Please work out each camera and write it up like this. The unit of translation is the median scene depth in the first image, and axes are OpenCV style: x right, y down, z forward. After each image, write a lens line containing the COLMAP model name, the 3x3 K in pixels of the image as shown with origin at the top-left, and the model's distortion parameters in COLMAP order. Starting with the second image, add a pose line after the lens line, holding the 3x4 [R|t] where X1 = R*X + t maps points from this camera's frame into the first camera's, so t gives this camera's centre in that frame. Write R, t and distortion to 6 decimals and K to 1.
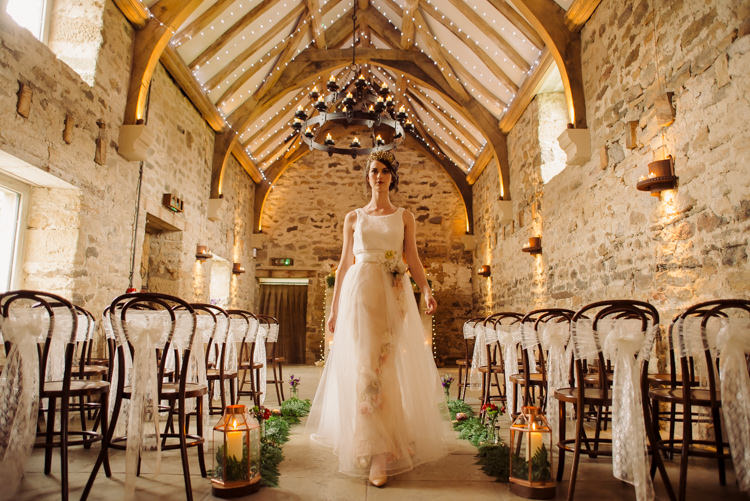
lens RADIAL K [[521.4, 0, 375.0], [0, 521.4, 250.5], [0, 0, 1]] dist [-0.008283, 0.000262]
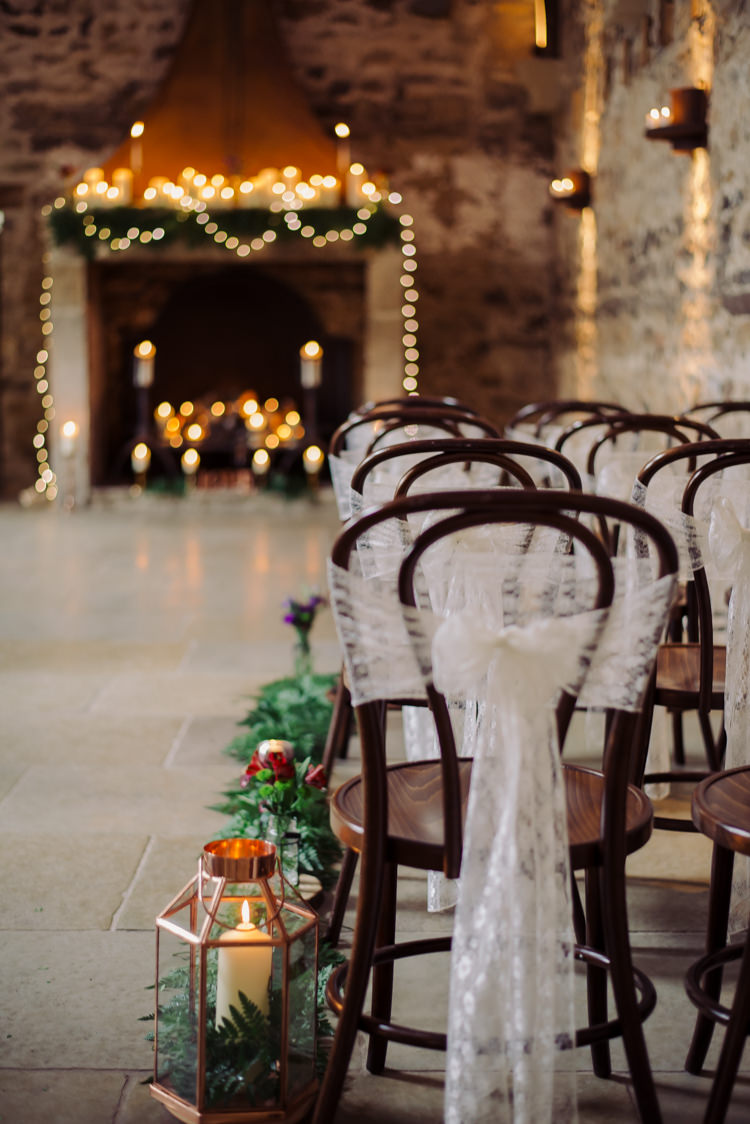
lens RADIAL K [[1662.6, 0, 375.0], [0, 1662.6, 562.0], [0, 0, 1]] dist [-0.141917, 0.256125]
pose [[0.999962, -0.005313, 0.006853, 0.079418], [0.003174, 0.959728, 0.280913, -0.017907], [-0.008069, -0.280881, 0.959709, 0.047300]]
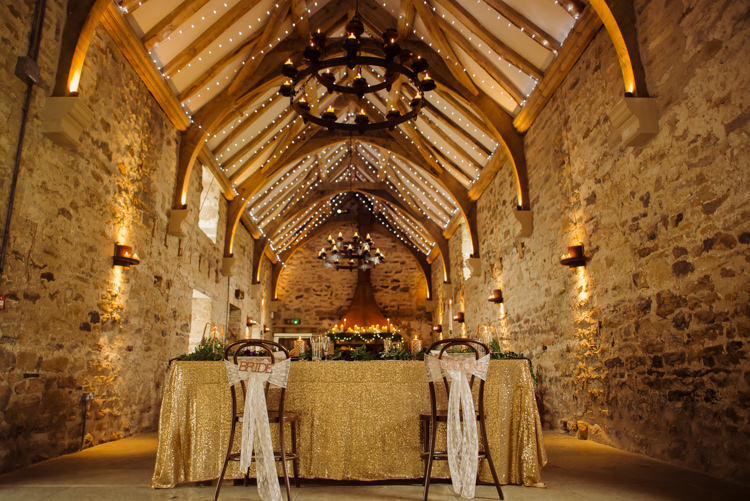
lens RADIAL K [[535.2, 0, 375.0], [0, 535.2, 250.5], [0, 0, 1]] dist [-0.009017, -0.000312]
pose [[0.999256, -0.006640, 0.037989, -0.014857], [0.009389, 0.997313, -0.072653, -0.060793], [-0.037404, 0.072956, 0.996634, -0.416064]]
